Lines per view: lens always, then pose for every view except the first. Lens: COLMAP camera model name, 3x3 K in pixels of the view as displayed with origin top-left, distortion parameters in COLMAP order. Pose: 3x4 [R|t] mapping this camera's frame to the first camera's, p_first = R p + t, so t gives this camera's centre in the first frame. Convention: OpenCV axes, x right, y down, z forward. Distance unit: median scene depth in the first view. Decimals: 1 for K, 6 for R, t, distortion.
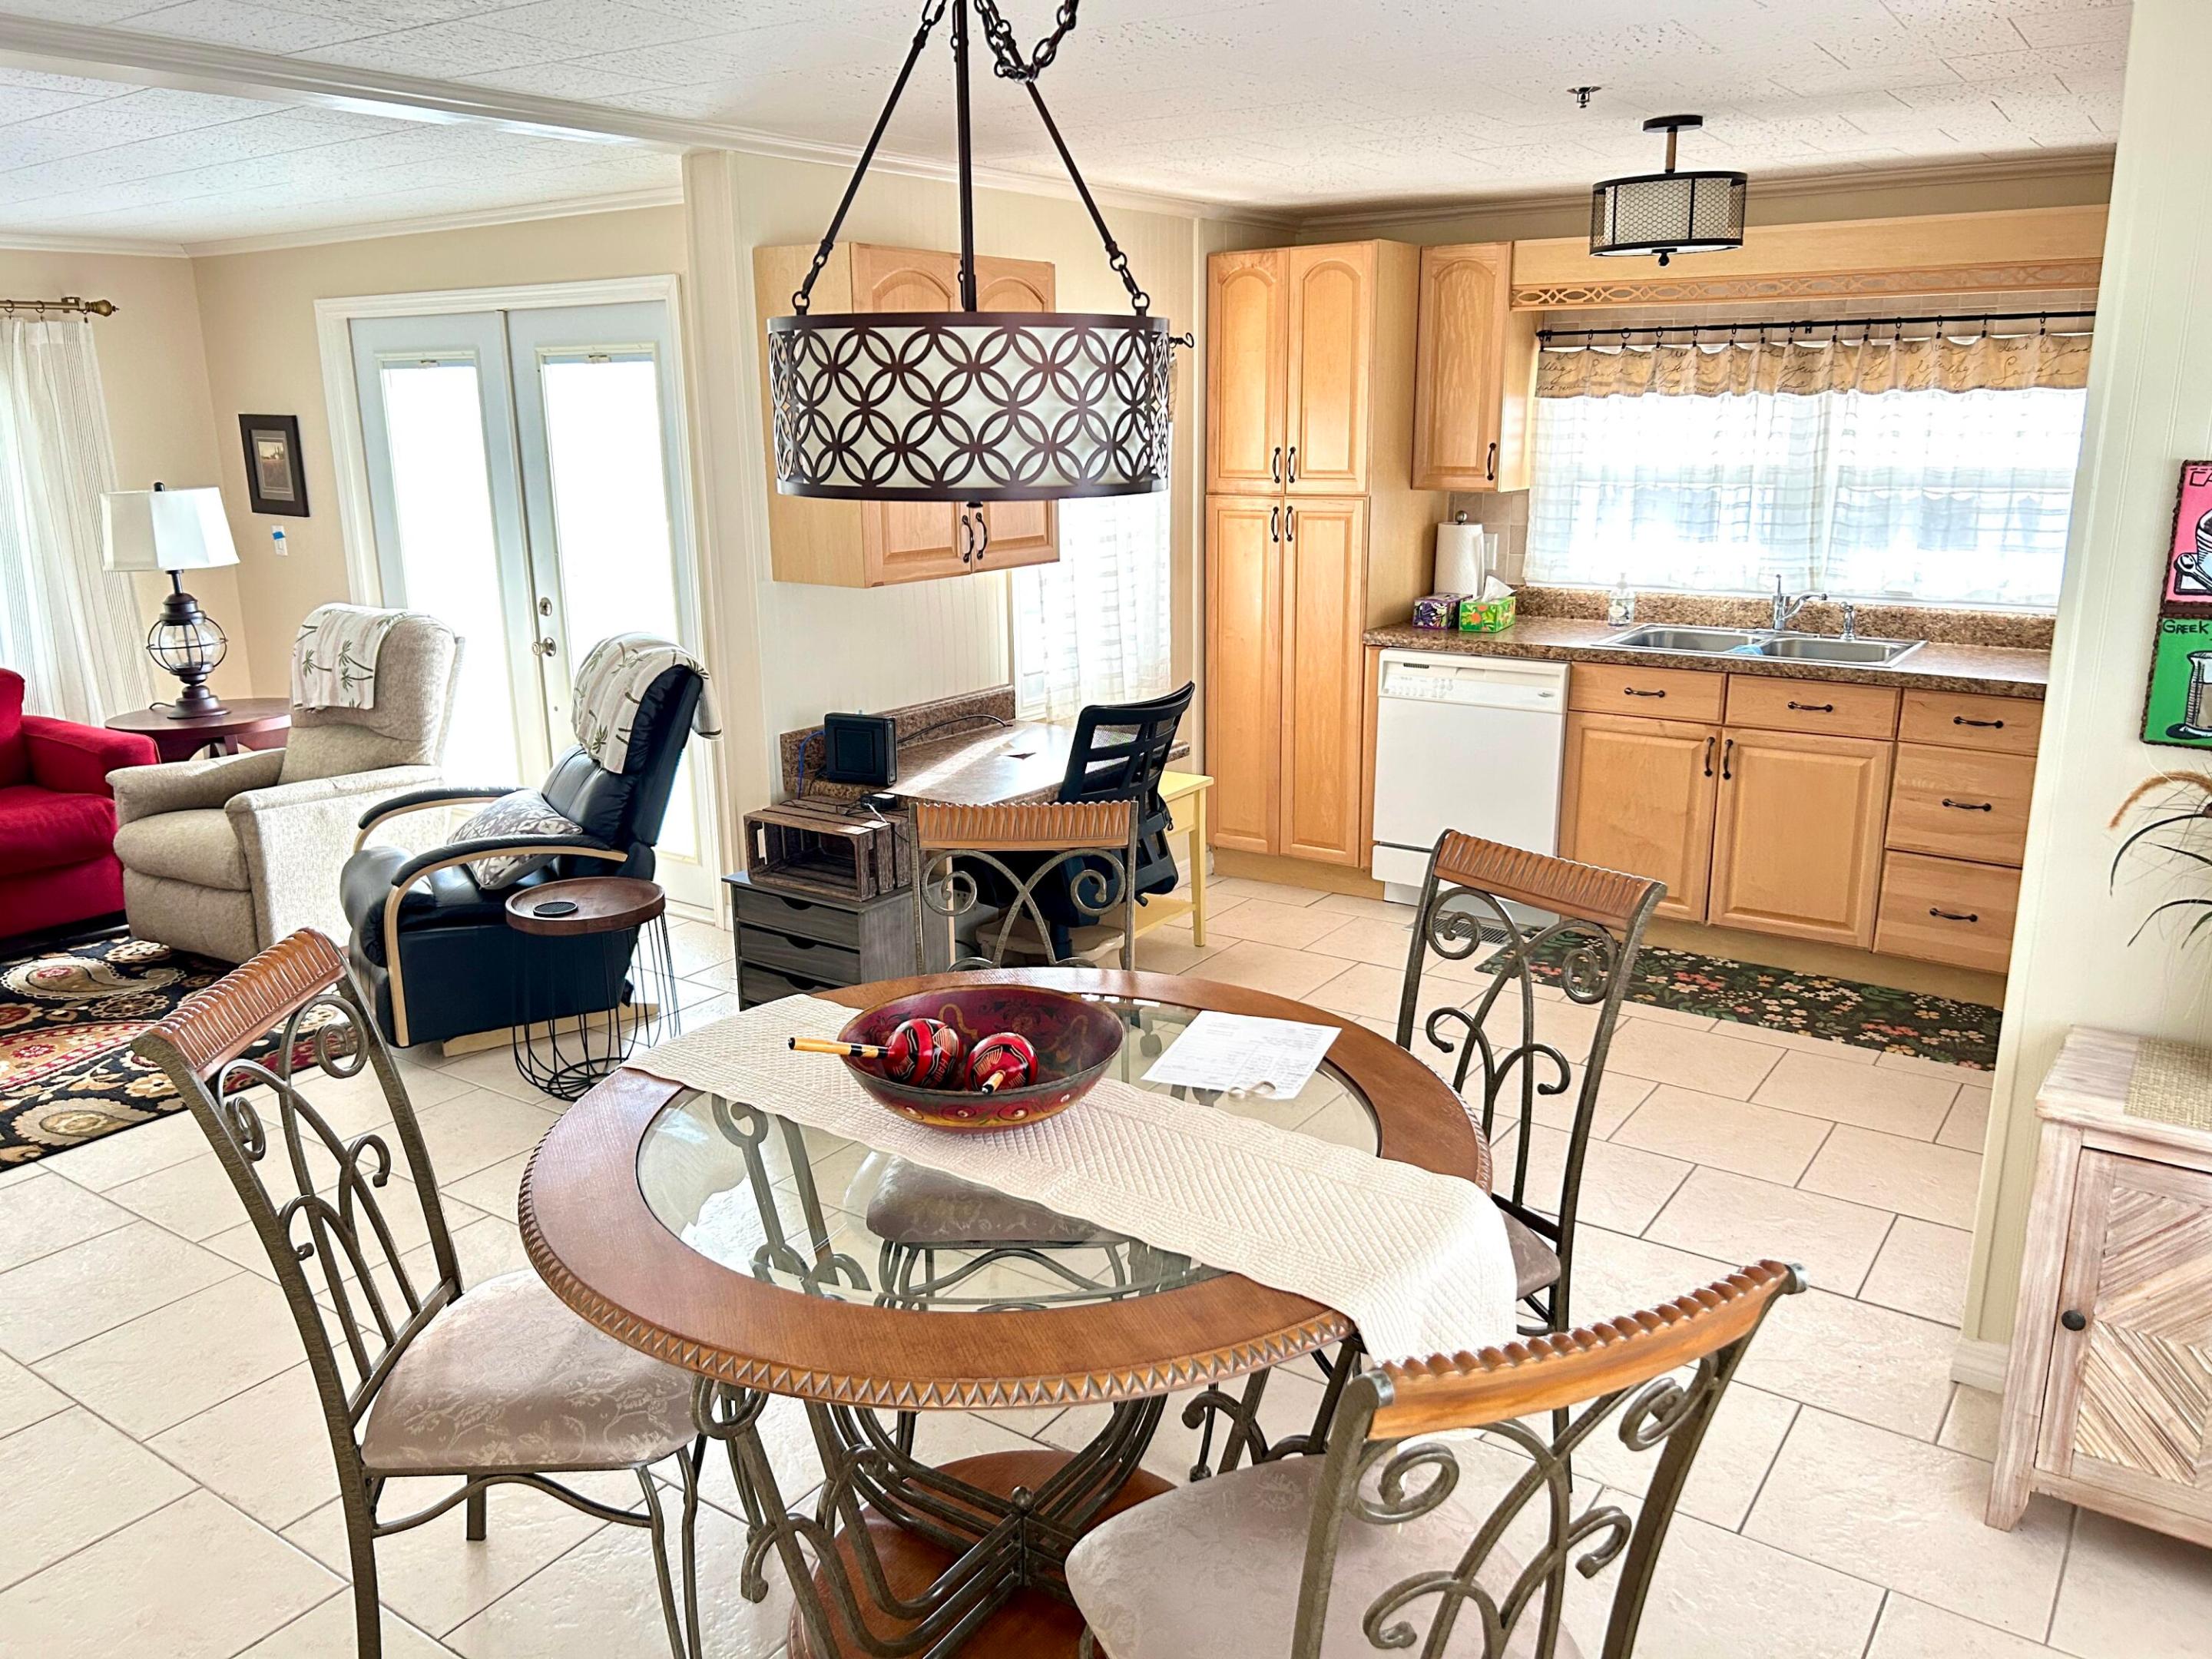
lens RADIAL K [[1657.3, 0, 1114.6], [0, 1657.3, 825.2], [0, 0, 1]] dist [0.066435, -0.079002]
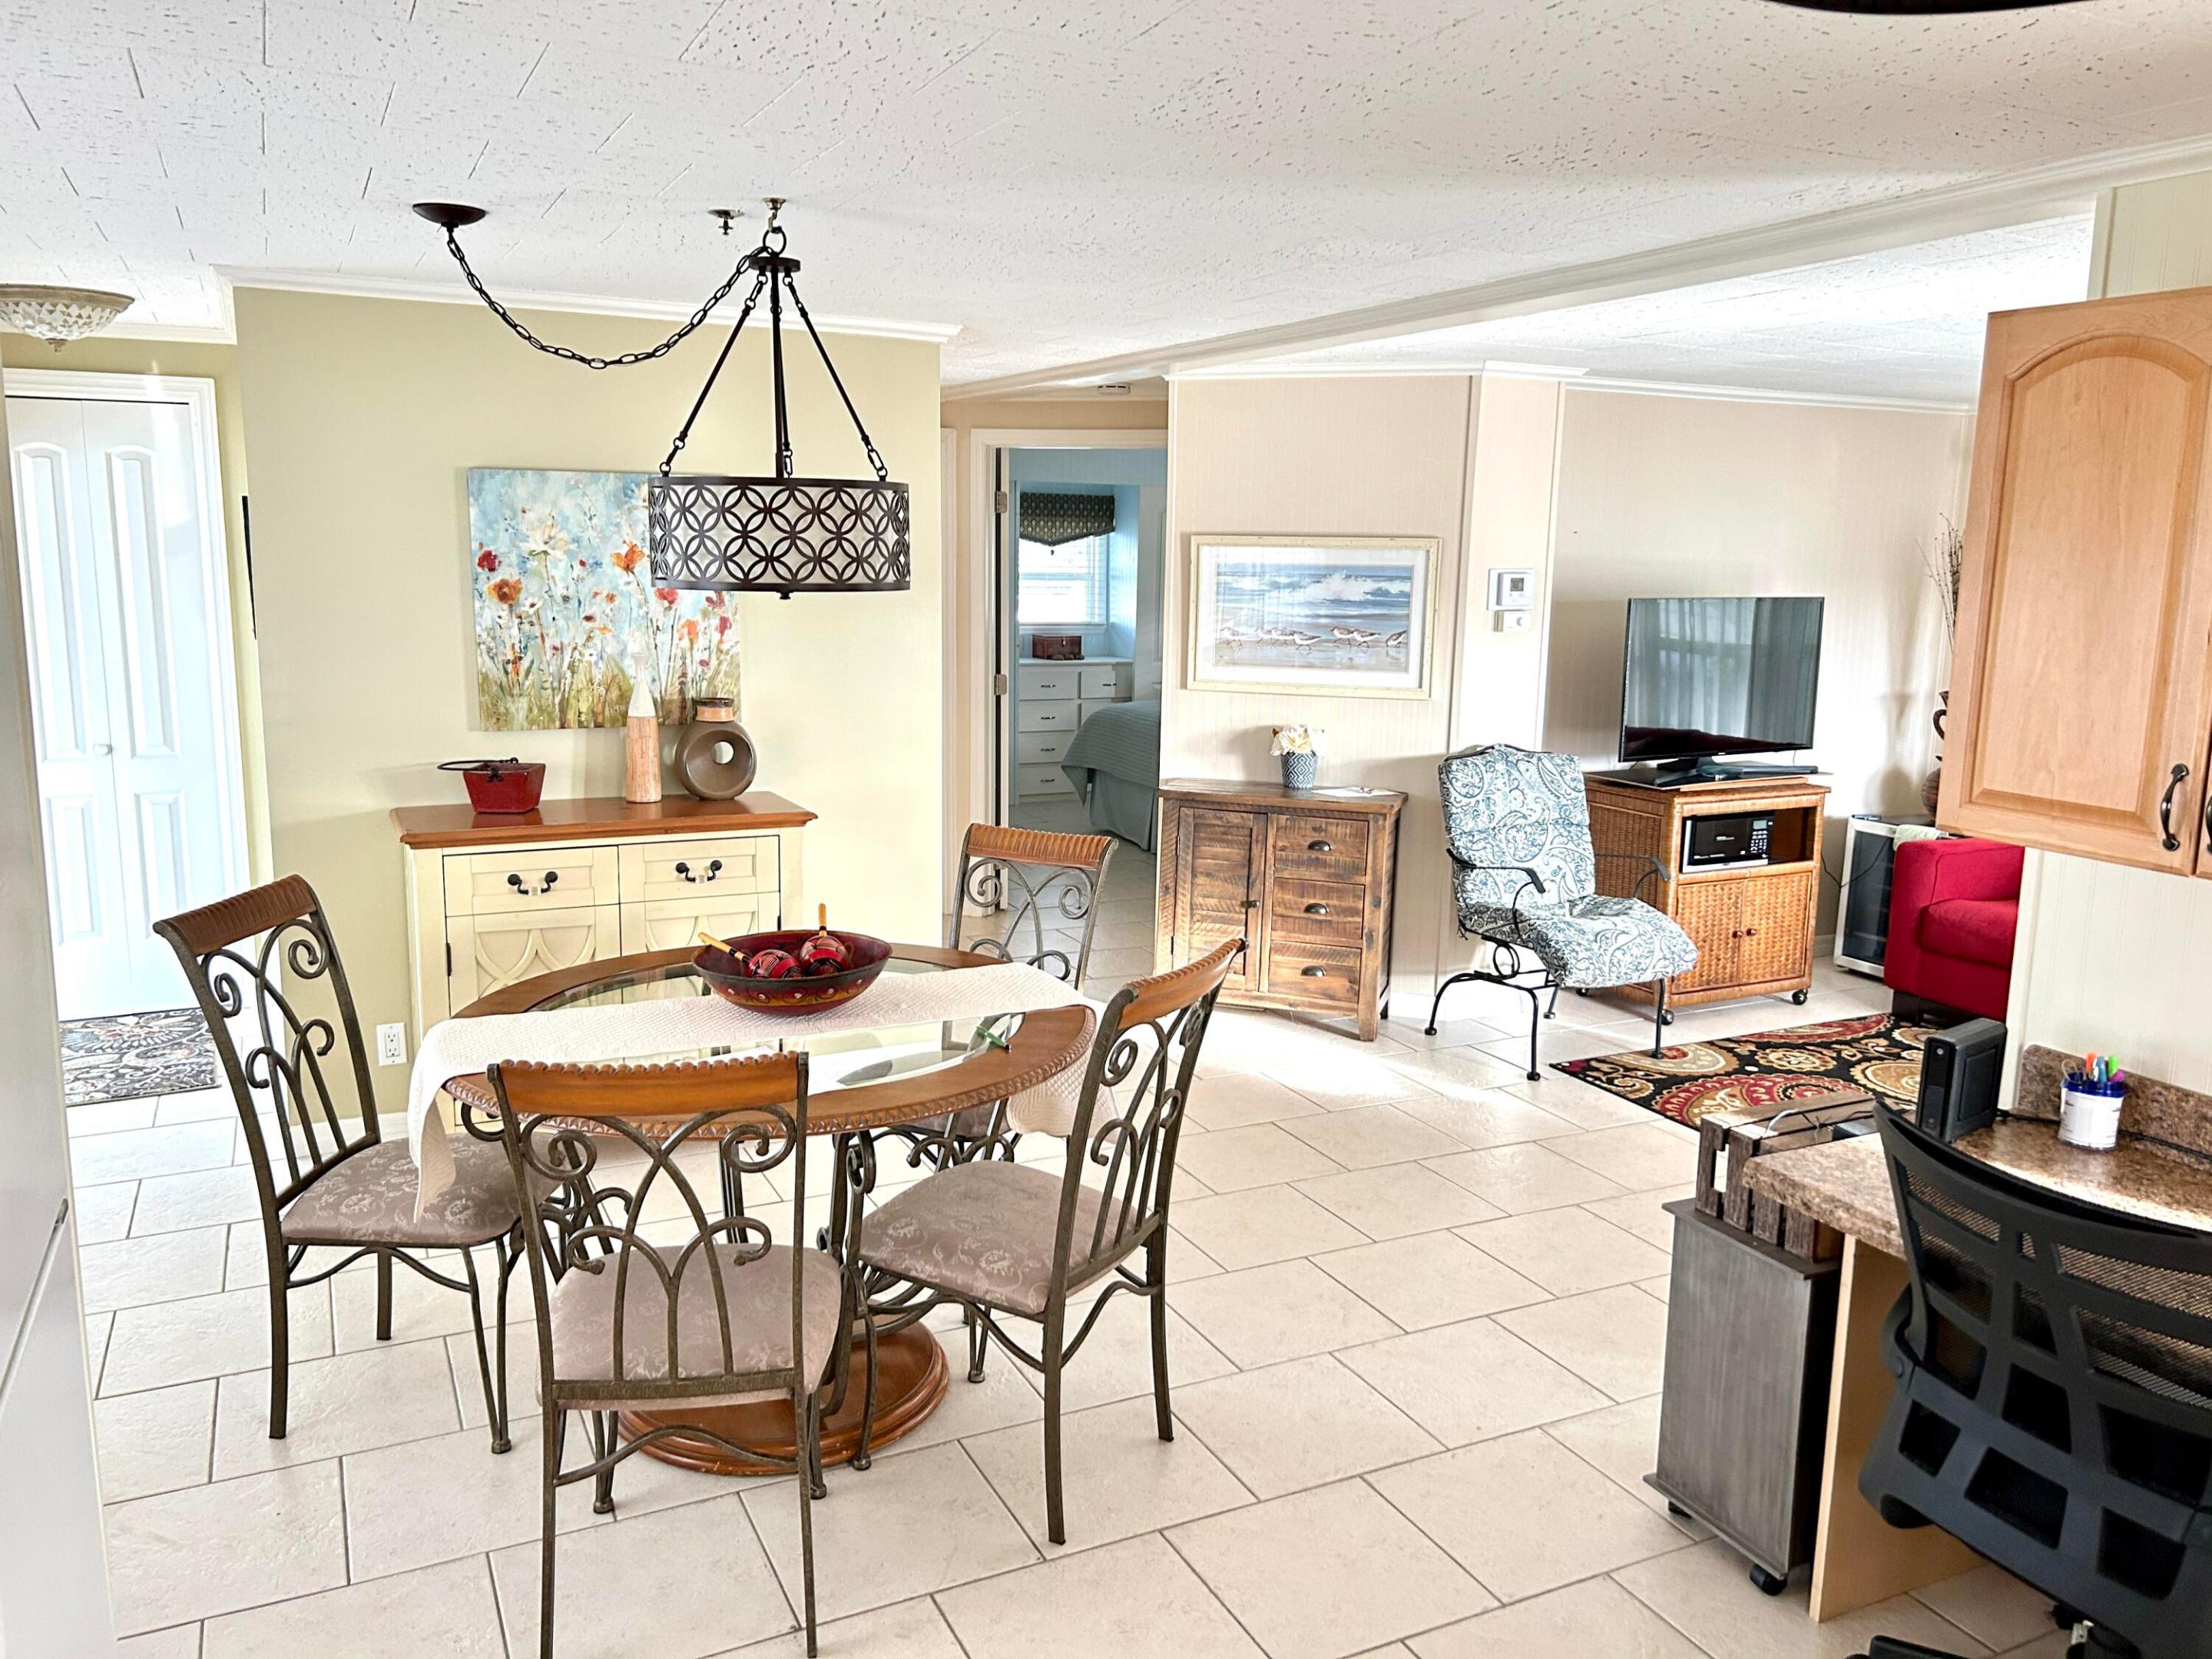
lens RADIAL K [[1657.3, 0, 1089.6], [0, 1657.3, 822.8], [0, 0, 1]] dist [0.066435, -0.079002]
pose [[-0.507116, 0.146700, -0.849301, 0.473796], [-0.221461, 0.930143, 0.292898, -0.217940], [0.832939, 0.336620, -0.439203, 0.840927]]
